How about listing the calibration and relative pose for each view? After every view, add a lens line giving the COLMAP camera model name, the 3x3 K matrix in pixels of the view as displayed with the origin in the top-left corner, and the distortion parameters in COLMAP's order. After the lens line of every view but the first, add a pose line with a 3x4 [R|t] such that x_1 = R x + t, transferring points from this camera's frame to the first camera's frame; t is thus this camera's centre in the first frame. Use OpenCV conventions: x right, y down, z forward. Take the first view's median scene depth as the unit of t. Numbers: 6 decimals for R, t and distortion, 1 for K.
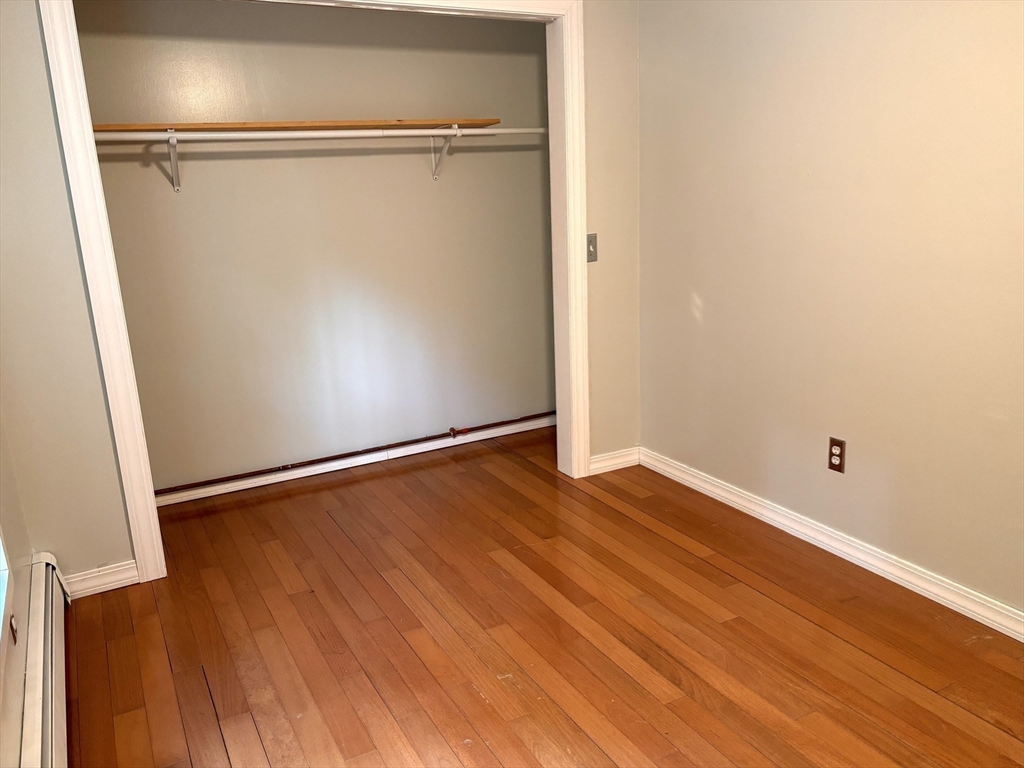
lens RADIAL K [[810.7, 0, 512.0], [0, 810.7, 384.0], [0, 0, 1]] dist [0.058033, -0.063343]
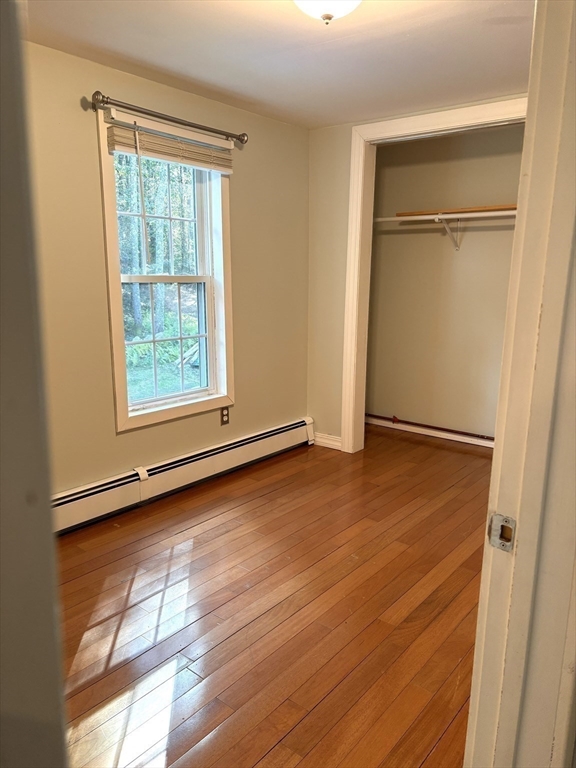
lens RADIAL K [[583.4, 0, 288.0], [0, 583.4, 384.0], [0, 0, 1]] dist [0.092723, -0.162637]
pose [[0.355929, 0.202915, -0.912217, 0.761819], [-0.236957, 0.963837, 0.121942, -0.049768], [0.903972, 0.172754, 0.391139, 0.344621]]
